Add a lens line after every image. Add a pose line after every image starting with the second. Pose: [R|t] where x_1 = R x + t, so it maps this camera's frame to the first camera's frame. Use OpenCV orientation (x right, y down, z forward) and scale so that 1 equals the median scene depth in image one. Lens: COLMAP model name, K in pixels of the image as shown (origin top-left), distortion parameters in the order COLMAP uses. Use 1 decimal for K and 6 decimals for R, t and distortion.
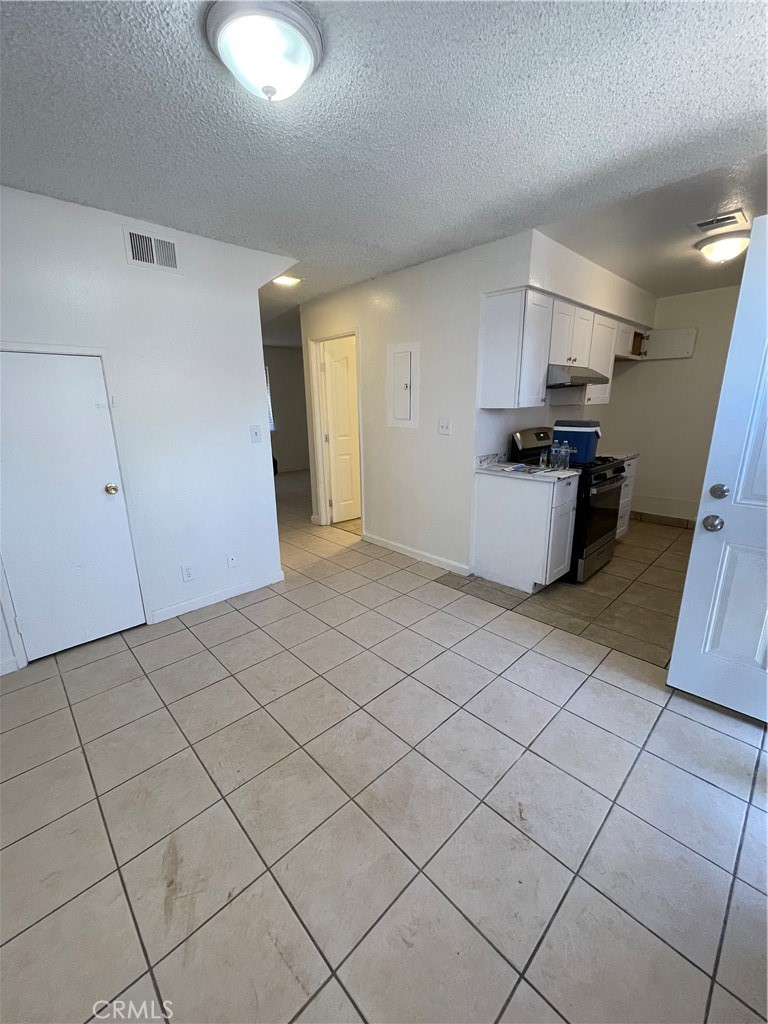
lens RADIAL K [[412.3, 0, 384.4], [0, 412.3, 508.4], [0, 0, 1]] dist [-0.001655, 0.001230]
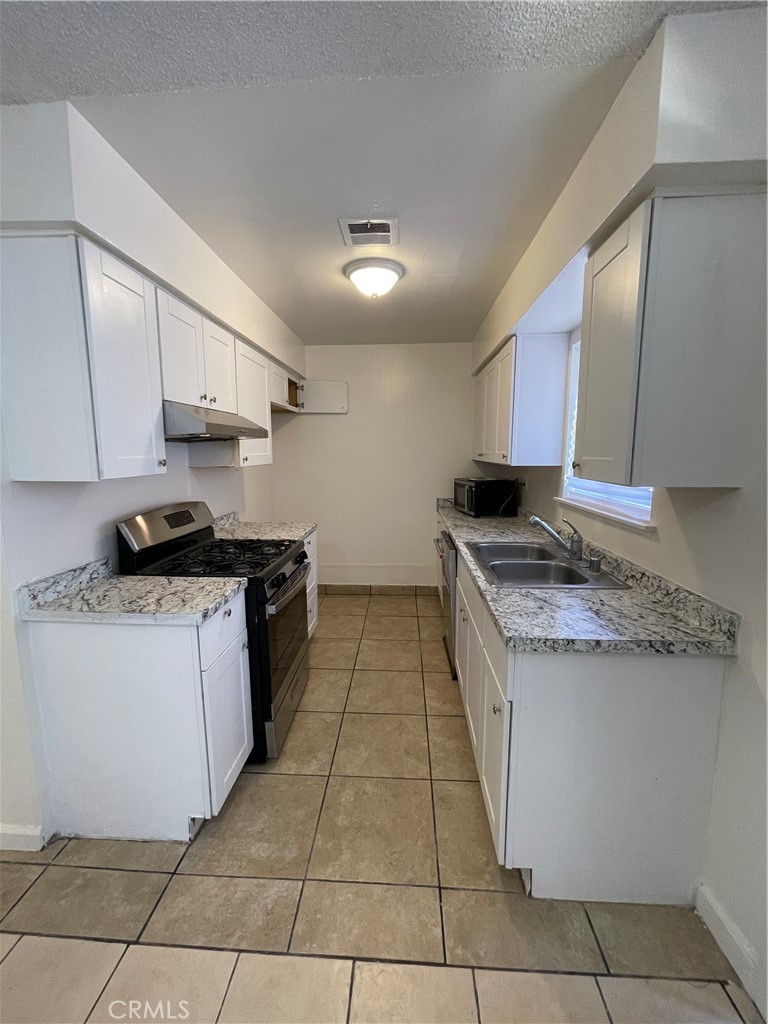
lens RADIAL K [[412.3, 0, 383.6], [0, 412.3, 509.2], [0, 0, 1]] dist [-0.001655, 0.001230]
pose [[0.733248, -0.083681, 0.674793, 0.212527], [0.165199, 0.984588, -0.057410, -0.114570], [-0.659589, 0.153571, 0.735771, 0.387534]]
